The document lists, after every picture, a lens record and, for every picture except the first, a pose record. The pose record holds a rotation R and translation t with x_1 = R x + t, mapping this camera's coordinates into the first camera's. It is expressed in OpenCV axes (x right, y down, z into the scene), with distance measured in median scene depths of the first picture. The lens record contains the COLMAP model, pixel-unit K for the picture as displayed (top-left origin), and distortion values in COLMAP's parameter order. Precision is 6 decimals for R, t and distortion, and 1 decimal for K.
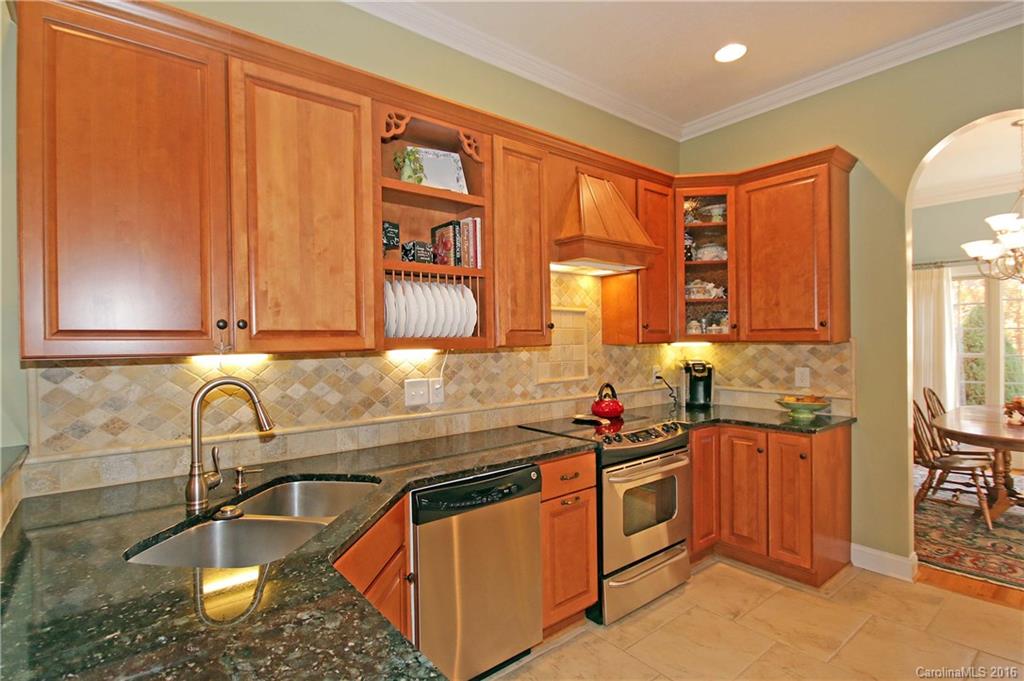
lens RADIAL K [[500.0, 0, 513.6], [0, 500.0, 340.4], [0, 0, 1]] dist [0.012855, 0.000266]
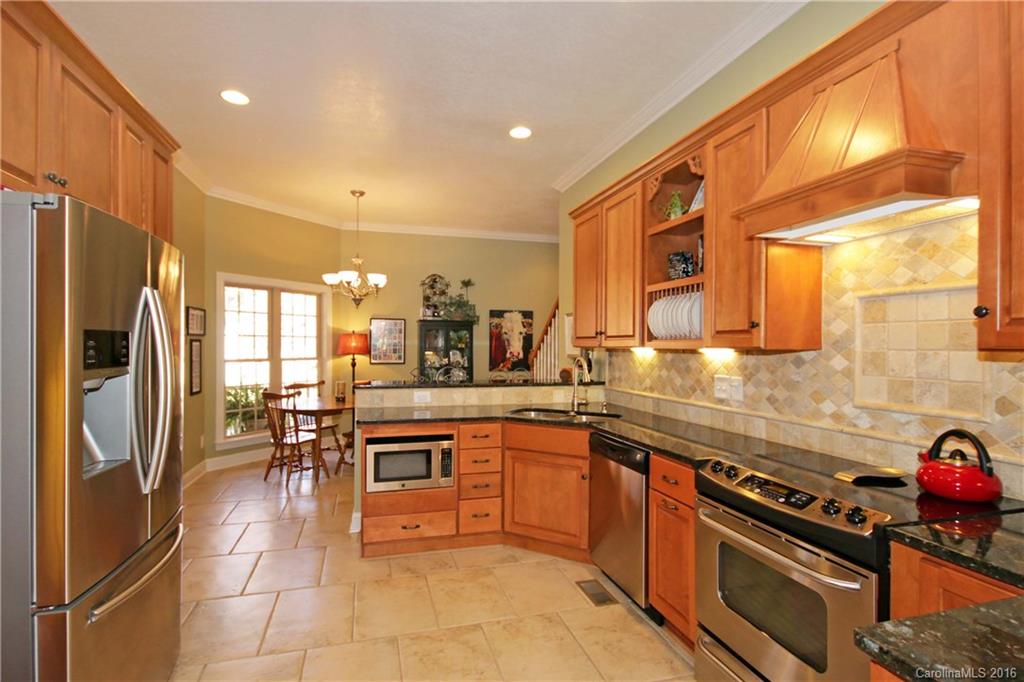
lens RADIAL K [[500.0, 0, 508.0], [0, 500.0, 345.9], [0, 0, 1]] dist [0.012855, 0.000266]
pose [[-0.370698, 0.013461, -0.928656, 0.983237], [0.001208, 0.999901, 0.014011, -0.006068], [0.928753, 0.004072, -0.370677, 0.920114]]
